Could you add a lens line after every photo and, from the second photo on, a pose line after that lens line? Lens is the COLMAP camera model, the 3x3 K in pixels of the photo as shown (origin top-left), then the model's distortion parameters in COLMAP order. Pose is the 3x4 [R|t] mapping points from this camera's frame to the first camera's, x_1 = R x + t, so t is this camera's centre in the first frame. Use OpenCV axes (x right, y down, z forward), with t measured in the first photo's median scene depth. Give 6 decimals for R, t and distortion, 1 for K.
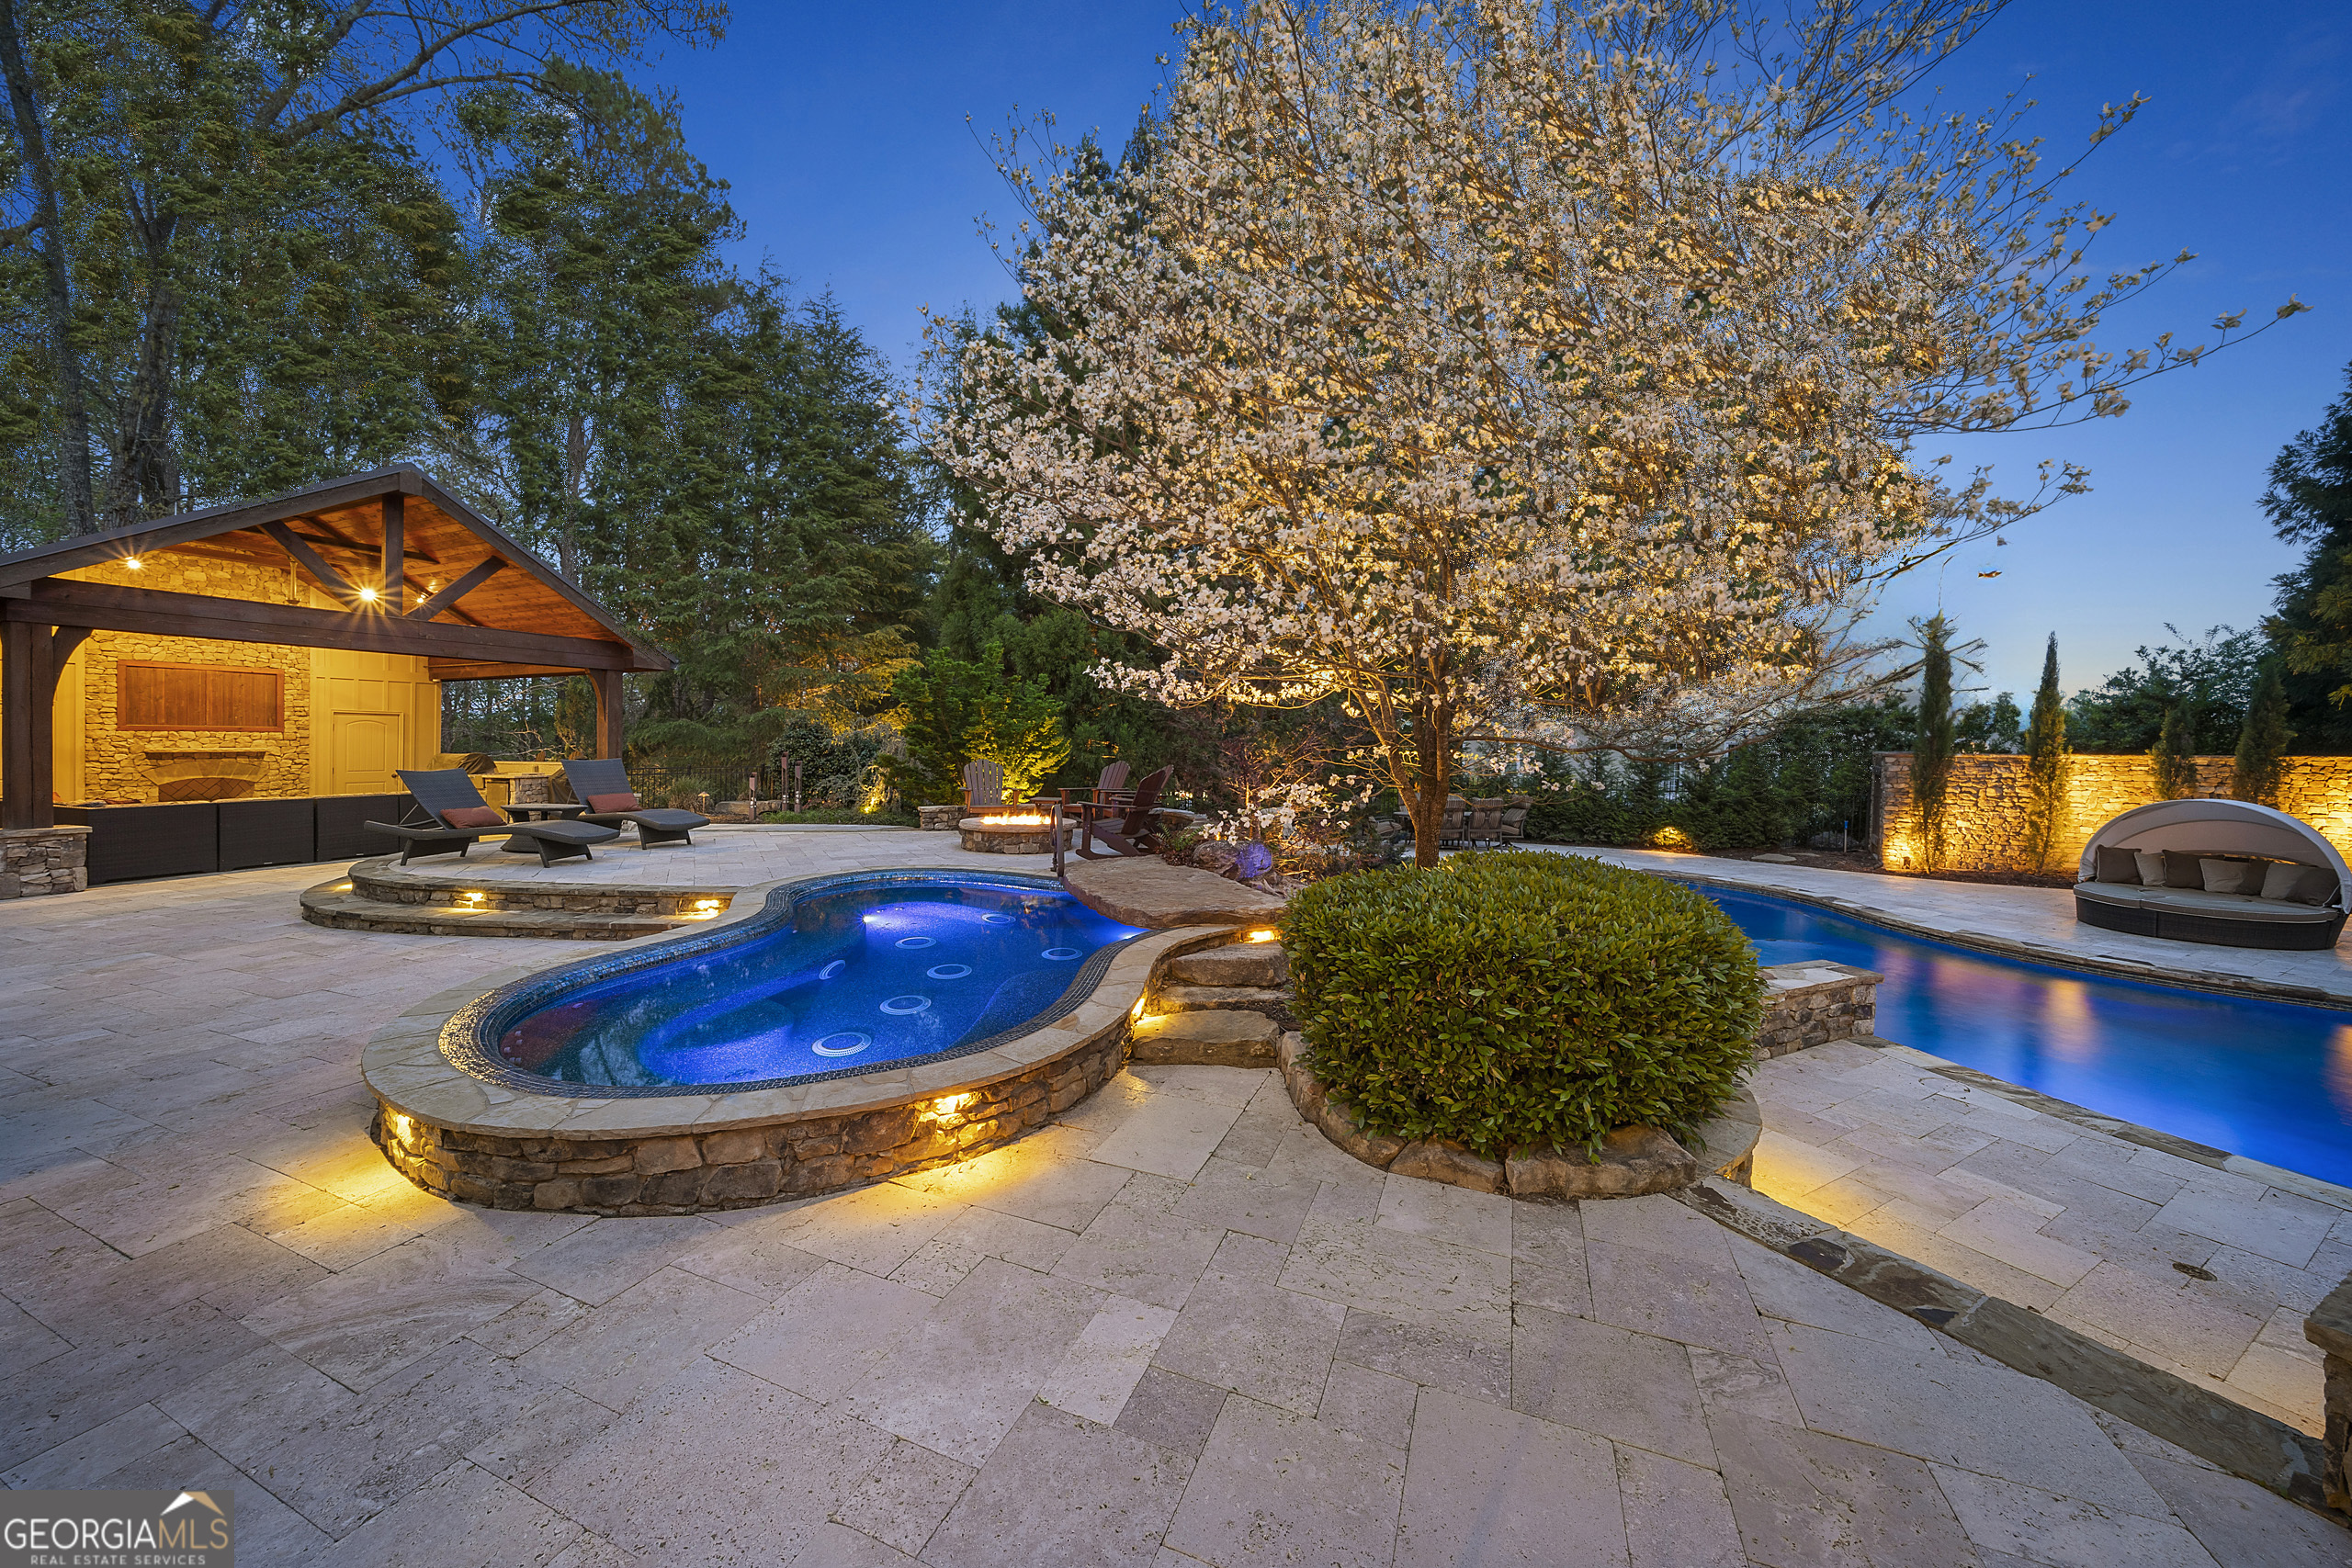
lens RADIAL K [[825.4, 0, 1212.8], [0, 825.4, 789.4], [0, 0, 1]] dist [-0.008114, 0.000345]
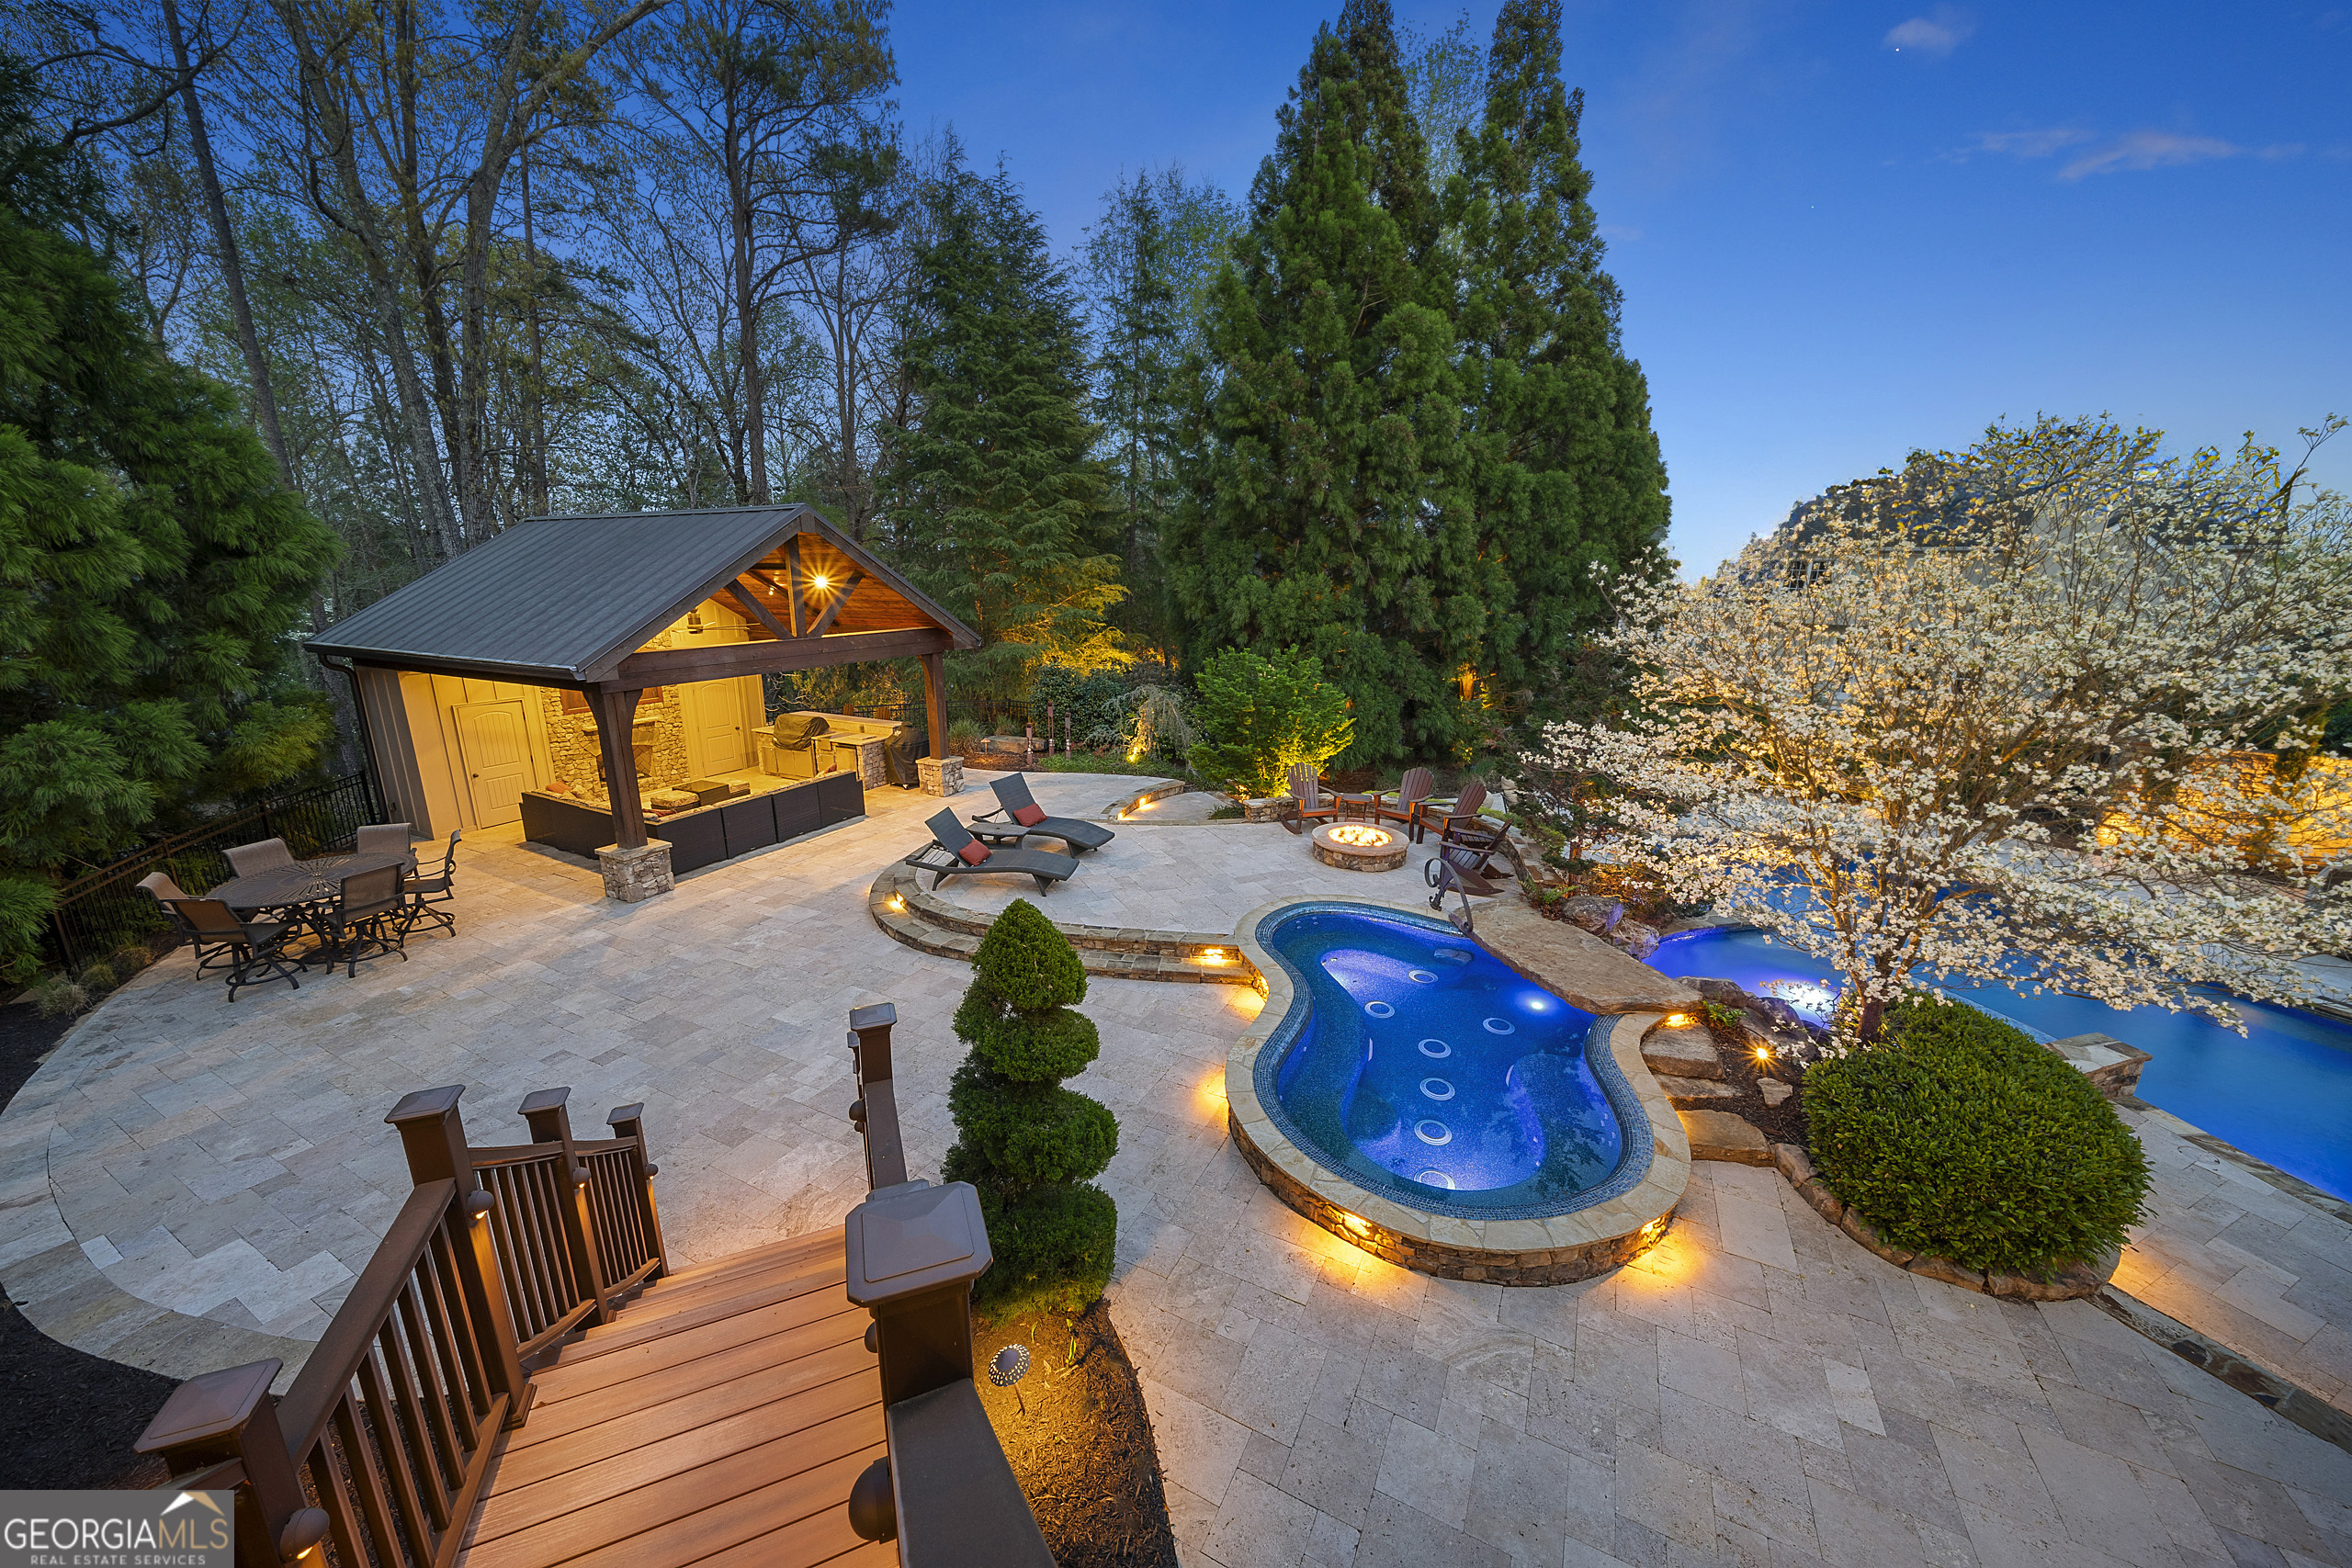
lens RADIAL K [[856.0, 0, 1158.0], [0, 856.0, 773.1], [0, 0, 1]] dist [-0.007654, 0.001217]
pose [[0.996421, 0.016205, -0.082962, -1.259043], [0.003192, 0.973538, 0.228502, -1.000342], [0.084470, -0.227950, 0.970002, -0.665464]]
